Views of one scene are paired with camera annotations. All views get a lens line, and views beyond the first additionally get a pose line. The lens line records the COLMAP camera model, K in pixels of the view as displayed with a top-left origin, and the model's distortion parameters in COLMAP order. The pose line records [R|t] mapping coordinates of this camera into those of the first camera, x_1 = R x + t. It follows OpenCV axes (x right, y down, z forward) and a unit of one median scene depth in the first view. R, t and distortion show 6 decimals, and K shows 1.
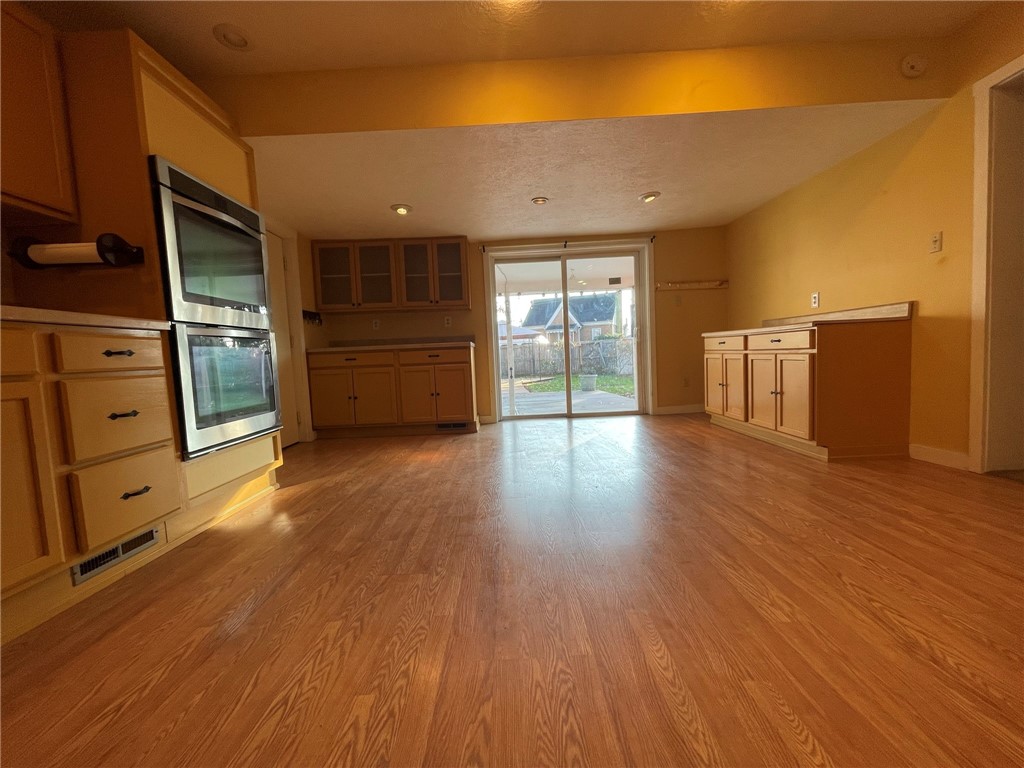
lens RADIAL K [[411.9, 0, 512.1], [0, 411.9, 383.3], [0, 0, 1]] dist [-0.003592, 0.001913]
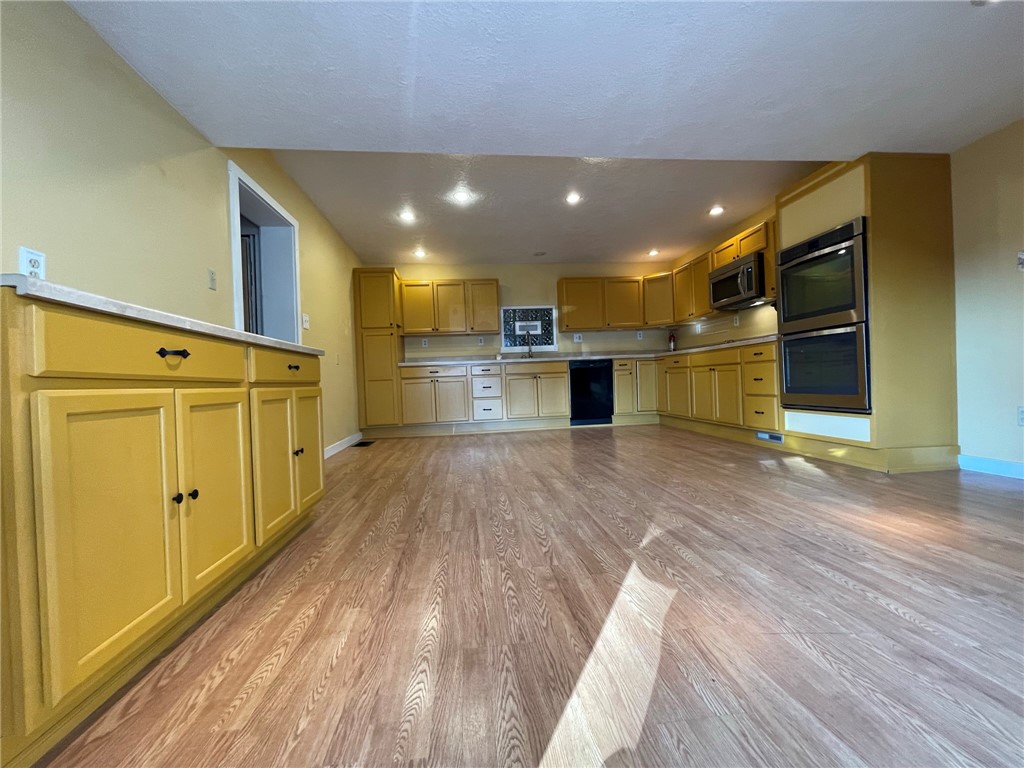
lens RADIAL K [[411.9, 0, 512.3], [0, 411.9, 382.1], [0, 0, 1]] dist [-0.003592, 0.001913]
pose [[-0.990566, 0.085222, -0.107312, 0.337534], [0.077700, 0.994342, 0.072429, -0.088395], [0.112878, 0.063408, -0.991584, 1.456386]]
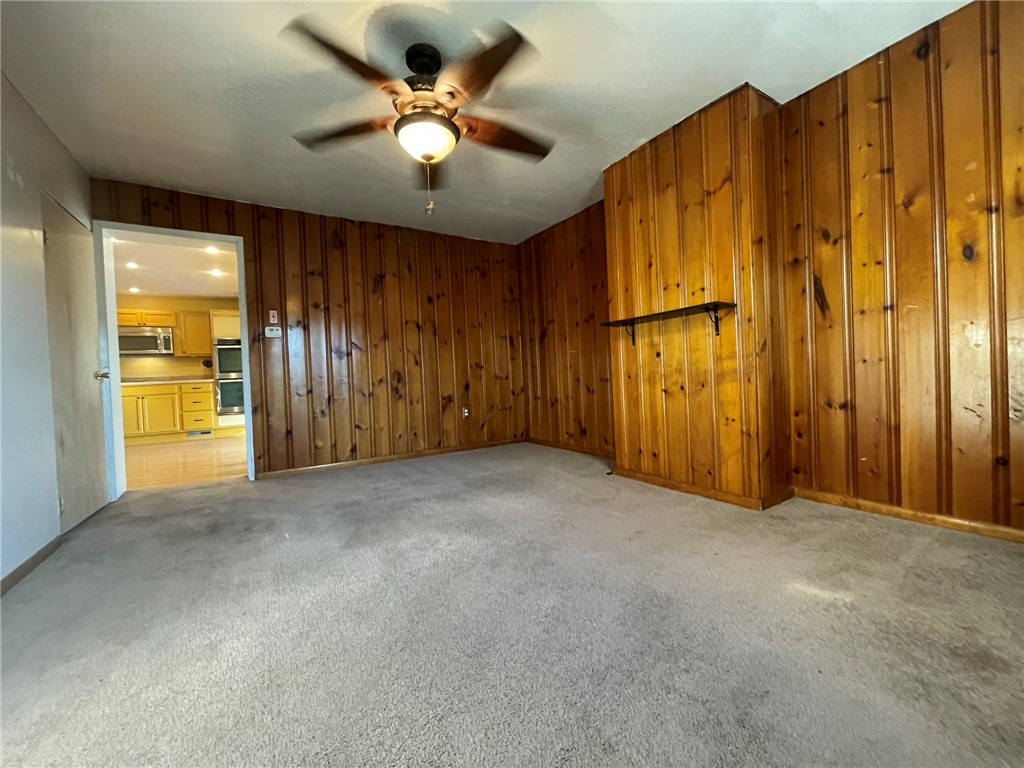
lens RADIAL K [[411.9, 0, 508.4], [0, 411.9, 388.0], [0, 0, 1]] dist [-0.003592, 0.001913]
pose [[0.539573, 0.033201, -0.841284, 2.044966], [-0.031906, 0.999311, 0.018974, -0.119645], [0.841334, 0.016604, 0.540260, 0.639729]]
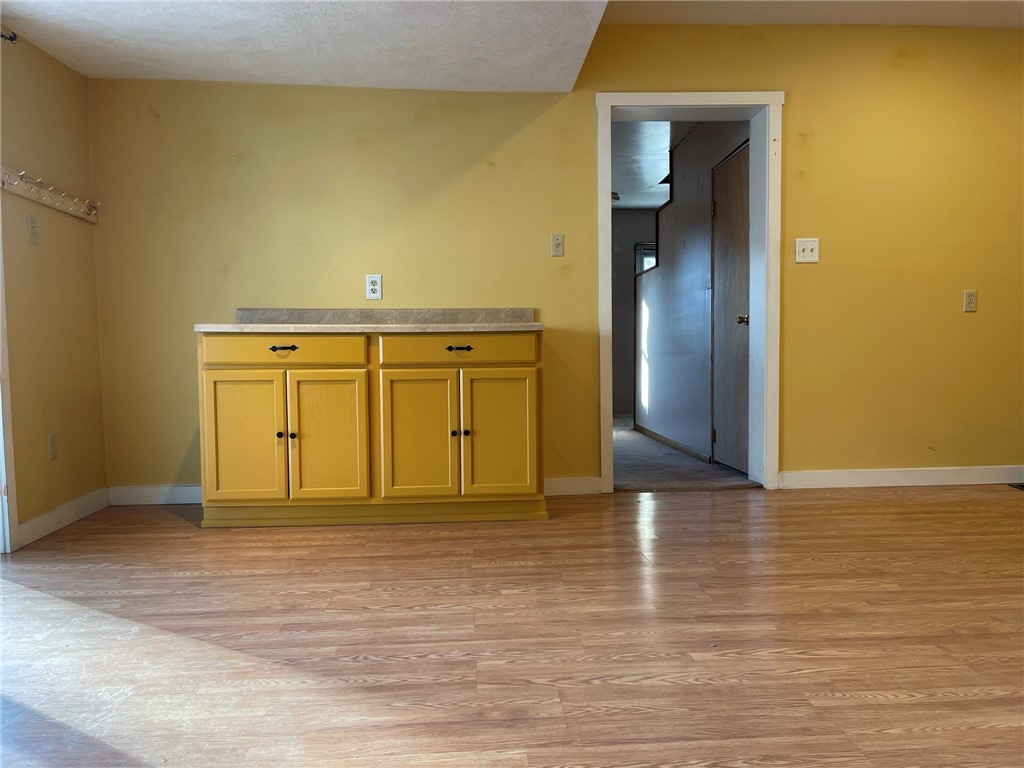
lens RADIAL K [[772.2, 0, 510.1], [0, 772.2, 385.6], [0, 0, 1]] dist [0.048191, -0.006522]
pose [[-0.053256, -0.000104, 0.998581, -0.455361], [0.079038, 0.996862, 0.004319, -0.041084], [-0.995448, 0.079156, -0.053080, 0.872606]]
